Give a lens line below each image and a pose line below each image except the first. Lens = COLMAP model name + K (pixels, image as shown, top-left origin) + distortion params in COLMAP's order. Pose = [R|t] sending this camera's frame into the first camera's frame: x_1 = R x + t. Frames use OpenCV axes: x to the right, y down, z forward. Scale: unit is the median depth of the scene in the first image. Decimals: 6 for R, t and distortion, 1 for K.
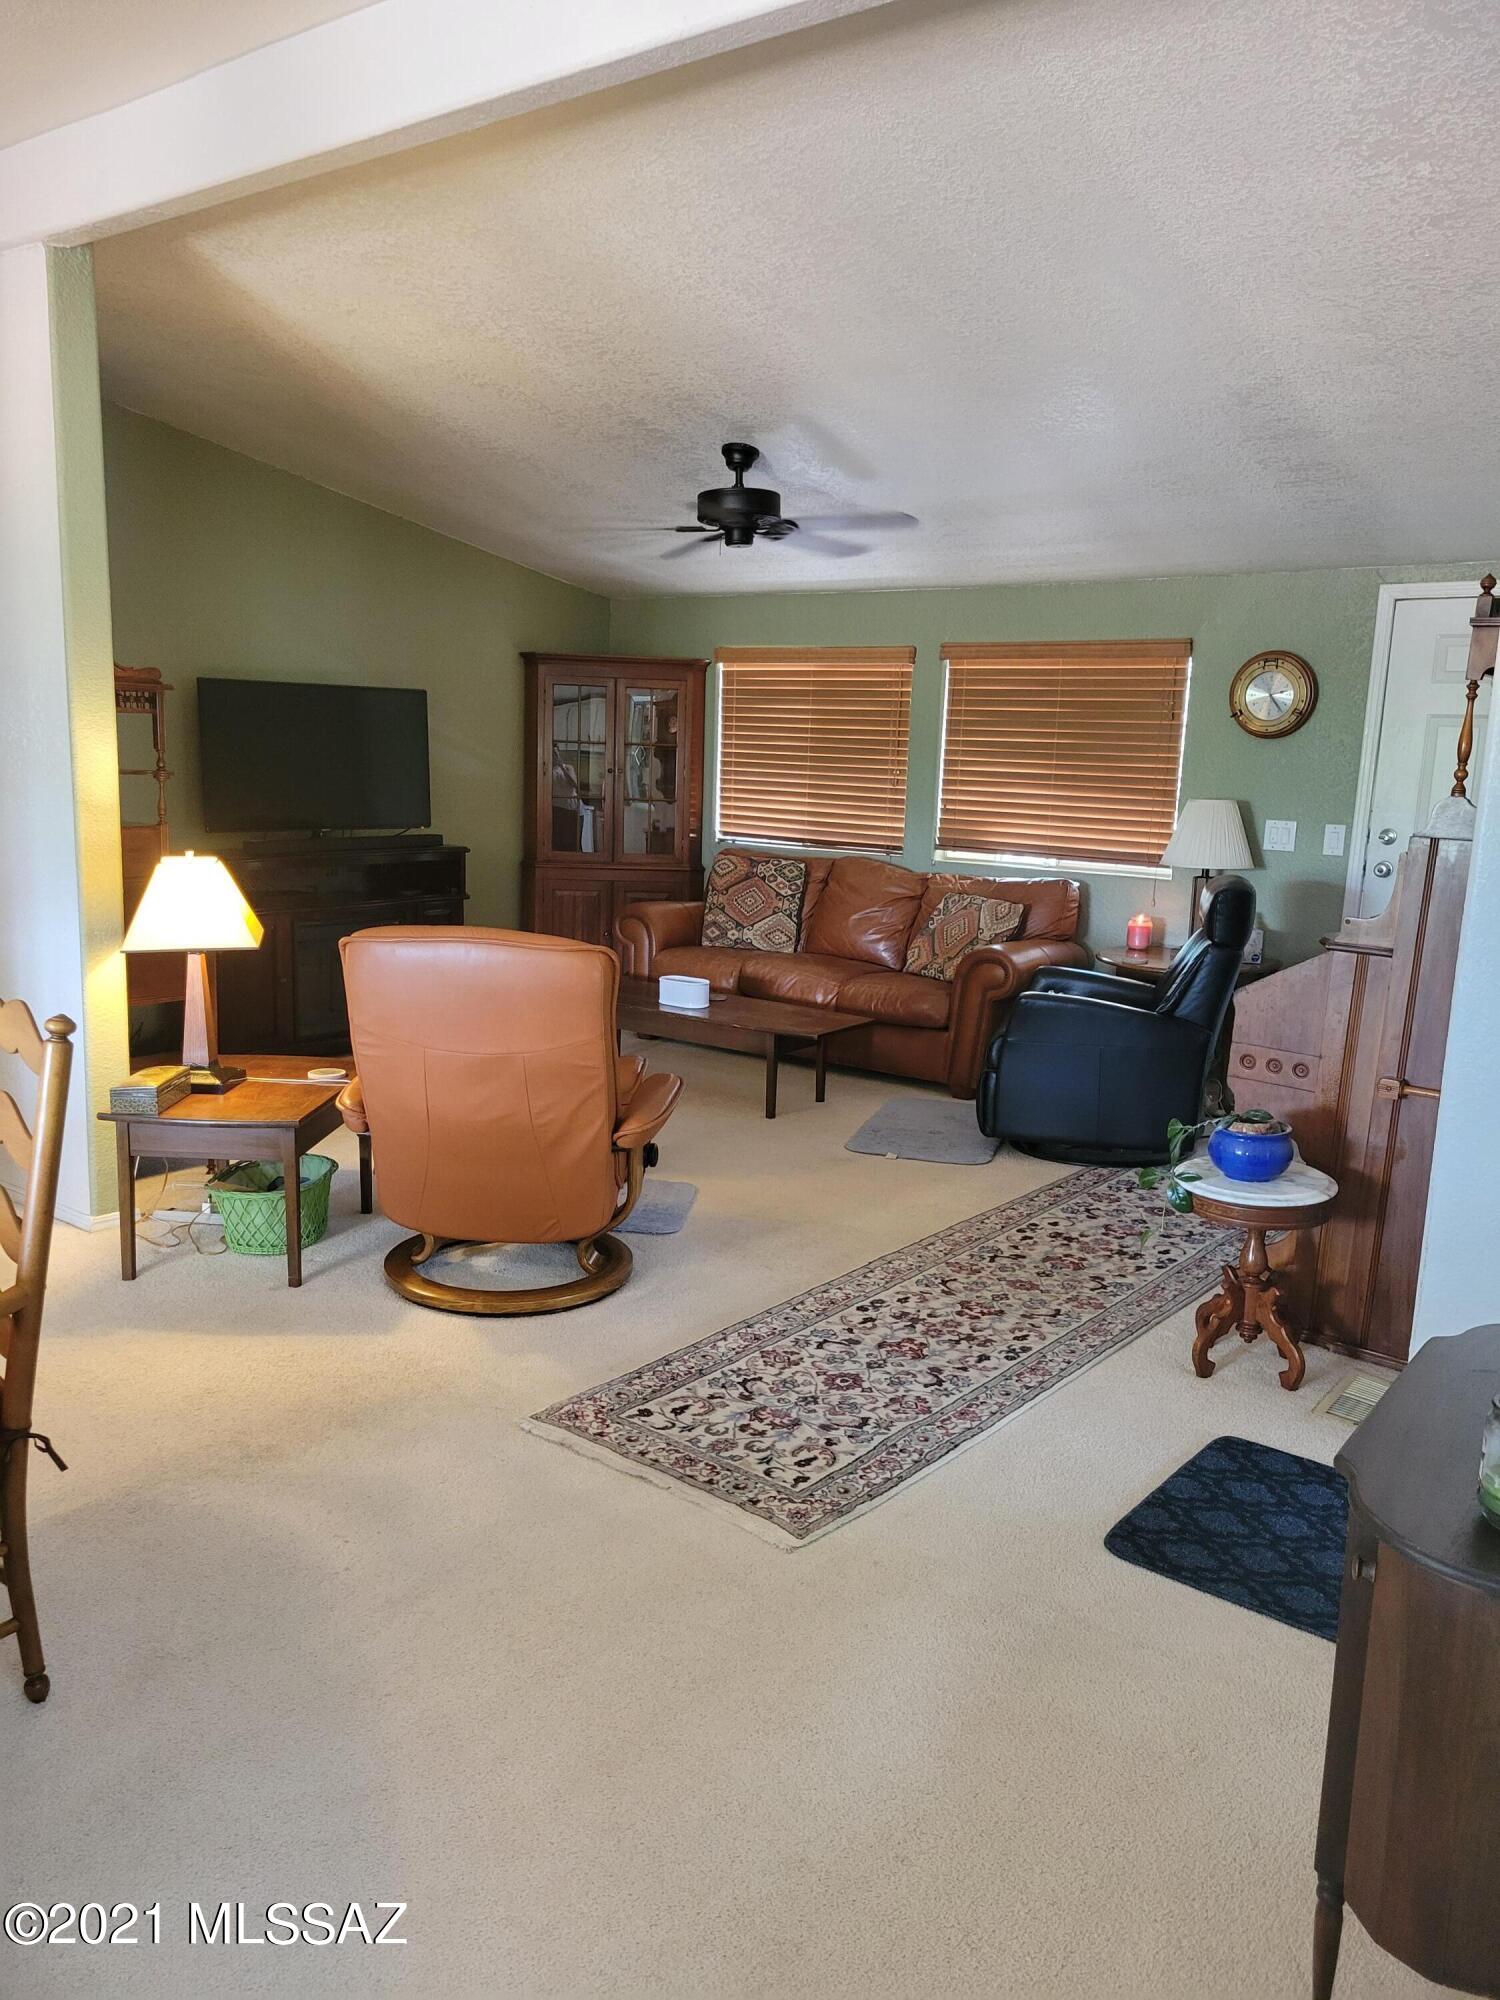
lens RADIAL K [[1491.7, 0, 745.8], [0, 1491.7, 1021.0], [0, 0, 1]] dist [0.060948, -0.052971]
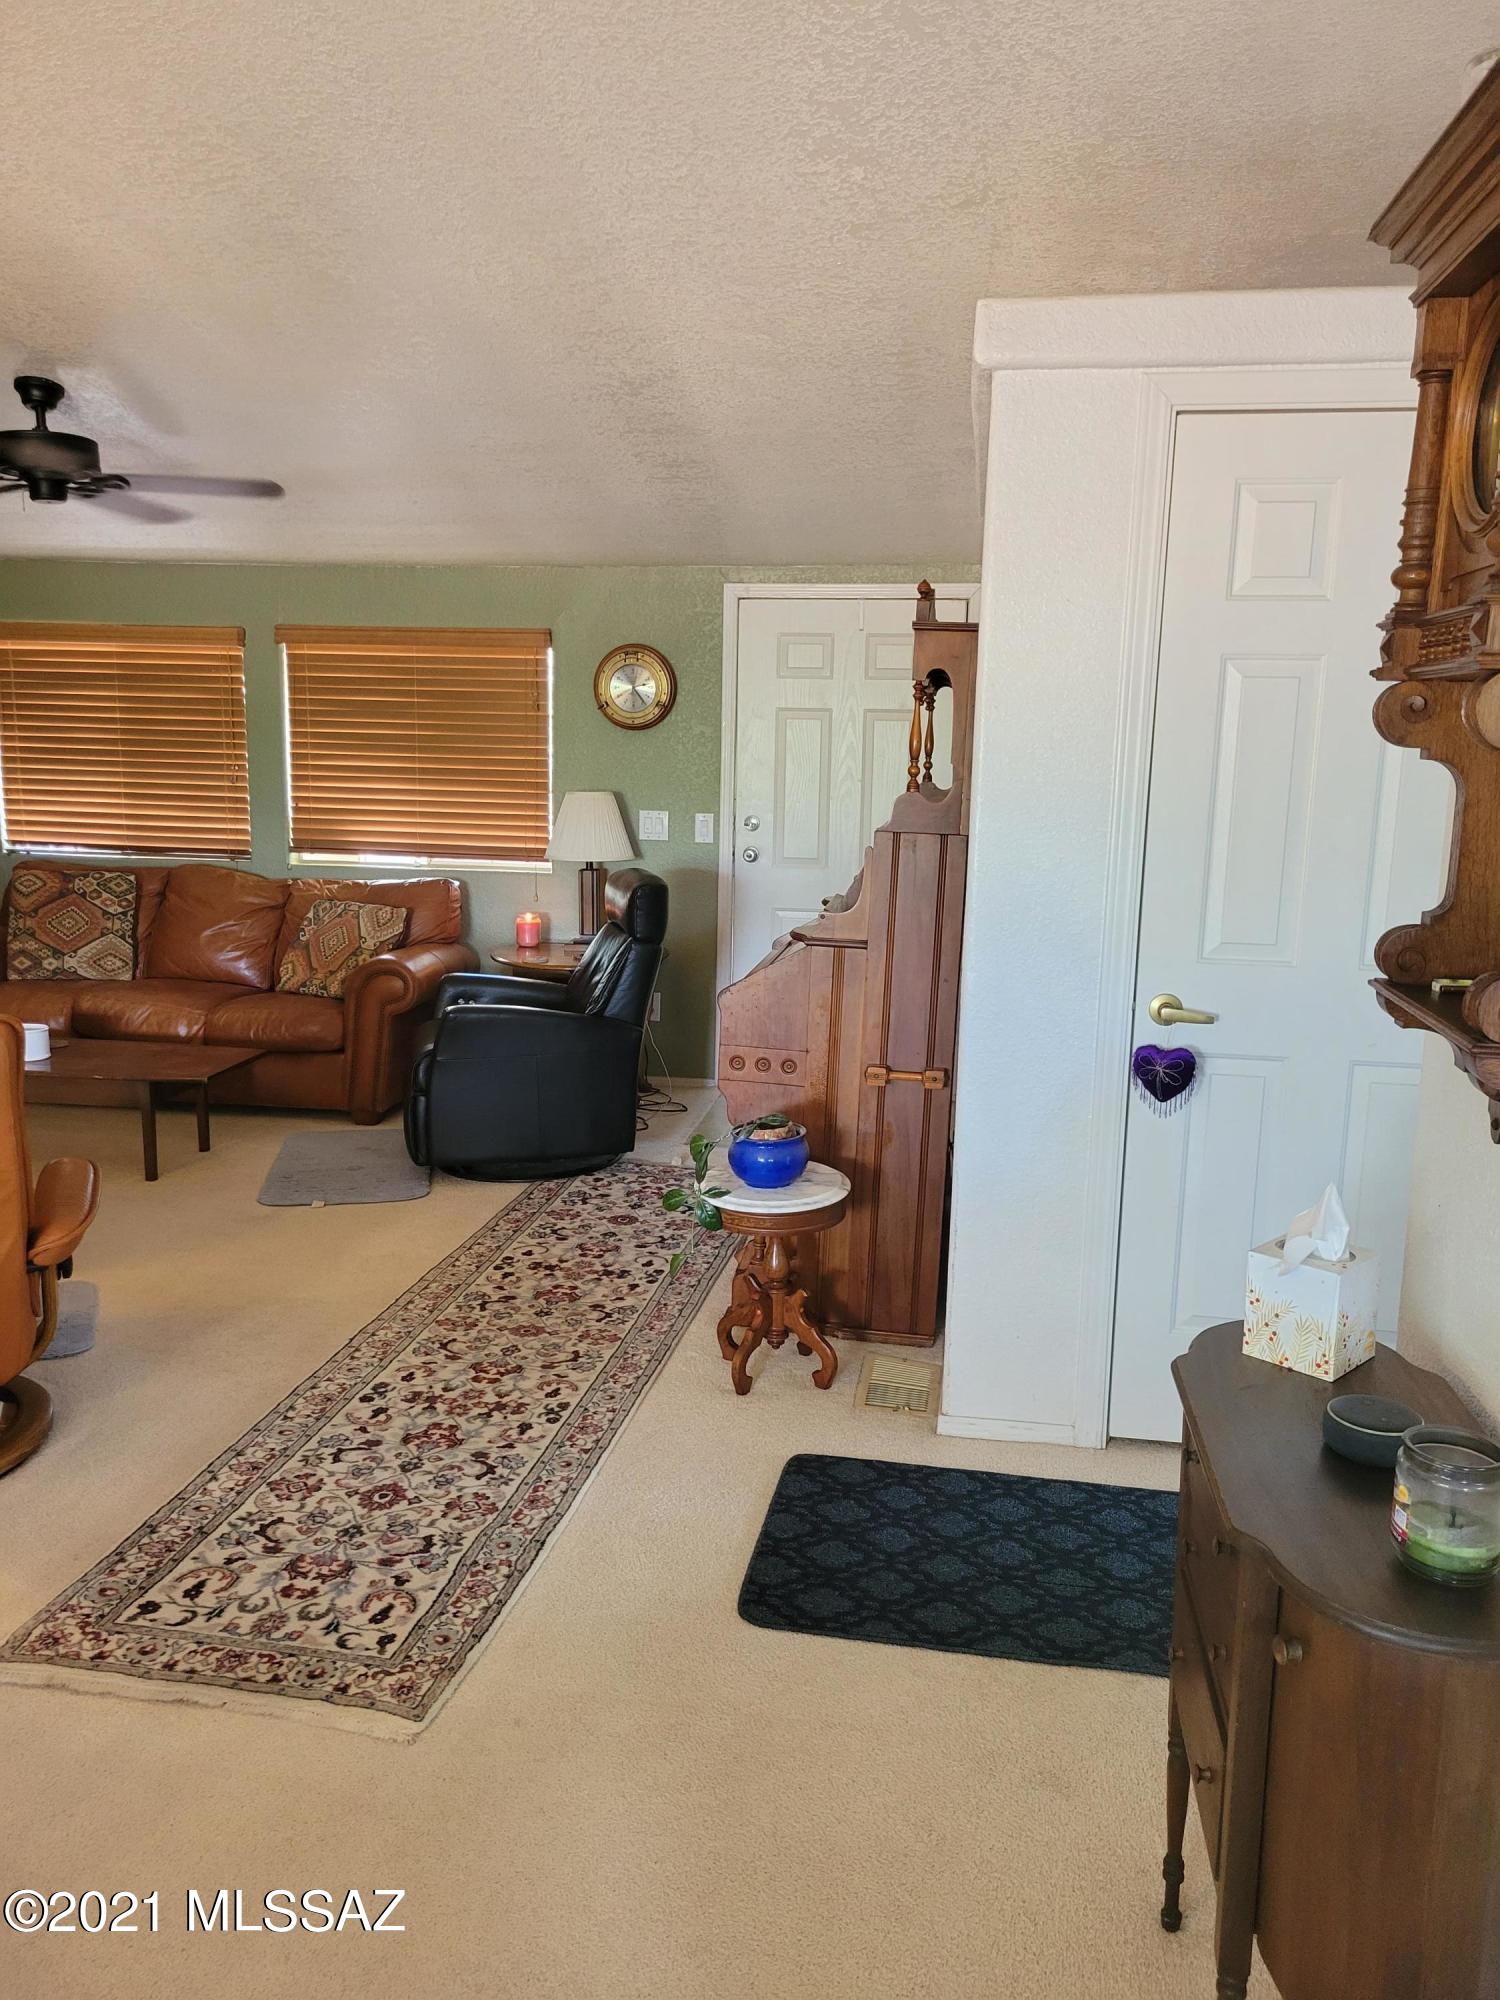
lens RADIAL K [[1491.7, 0, 760.2], [0, 1491.7, 1000.4], [0, 0, 1]] dist [0.060948, -0.052971]
pose [[0.879548, -0.094466, 0.466339, -0.095156], [0.095606, 0.995192, 0.021276, -0.030060], [-0.466107, 0.025871, 0.884350, 0.111432]]
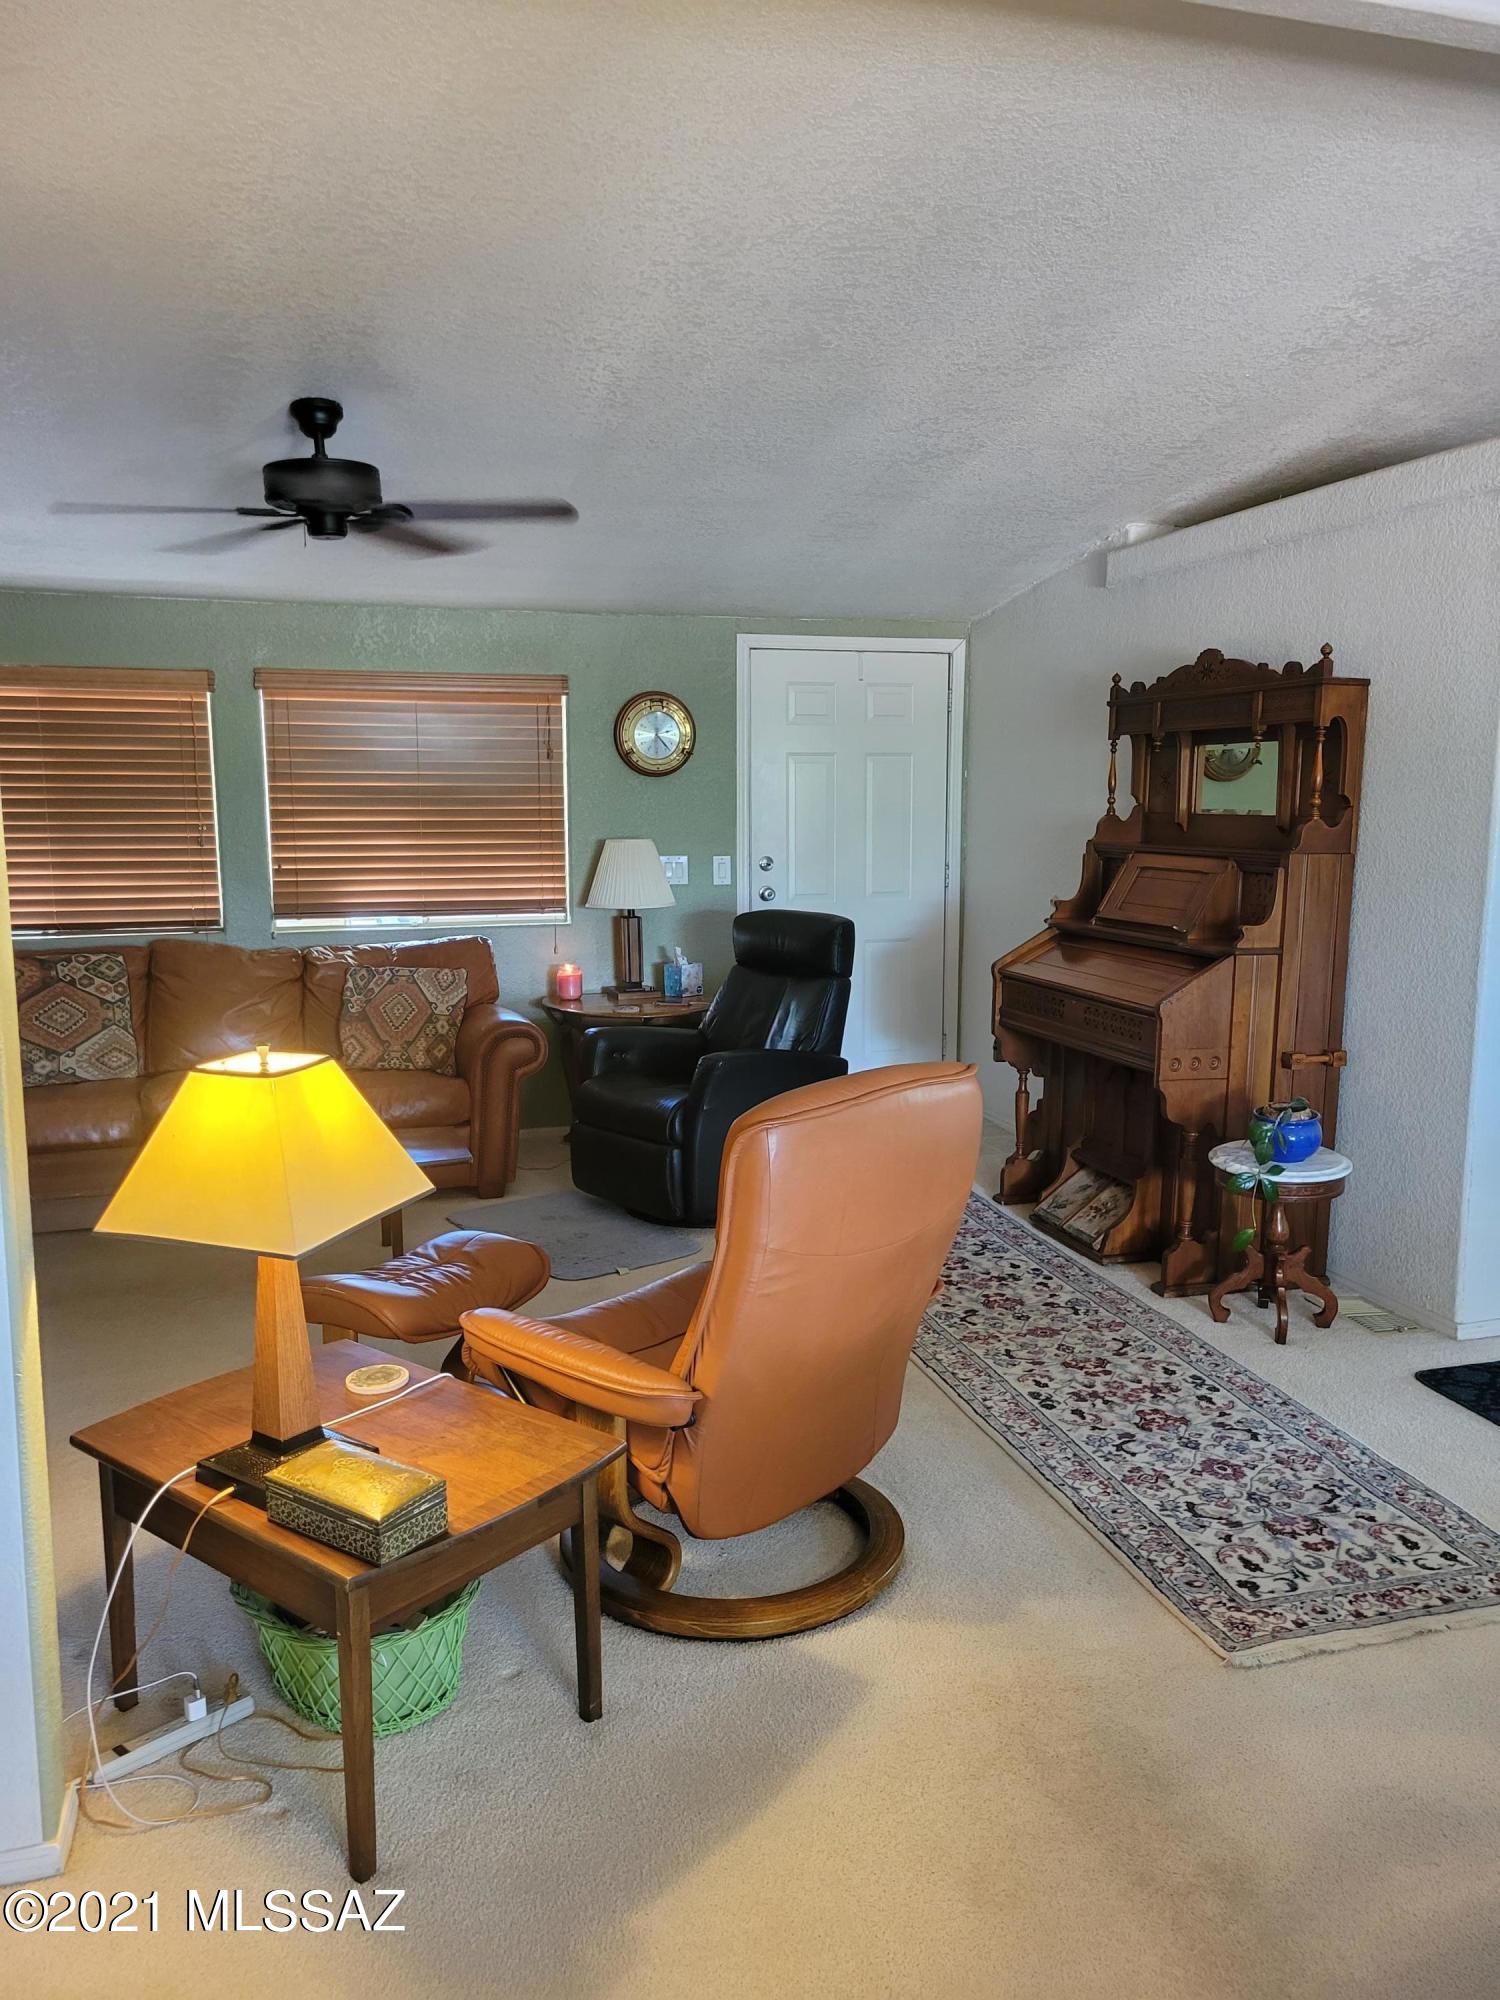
lens RADIAL K [[1491.7, 0, 773.6], [0, 1491.7, 1016.7], [0, 0, 1]] dist [0.060948, -0.052971]
pose [[0.580567, -0.156233, 0.799083, -0.651437], [0.172668, 0.982720, 0.066686, -0.120348], [-0.795693, 0.099260, 0.597511, 0.510914]]
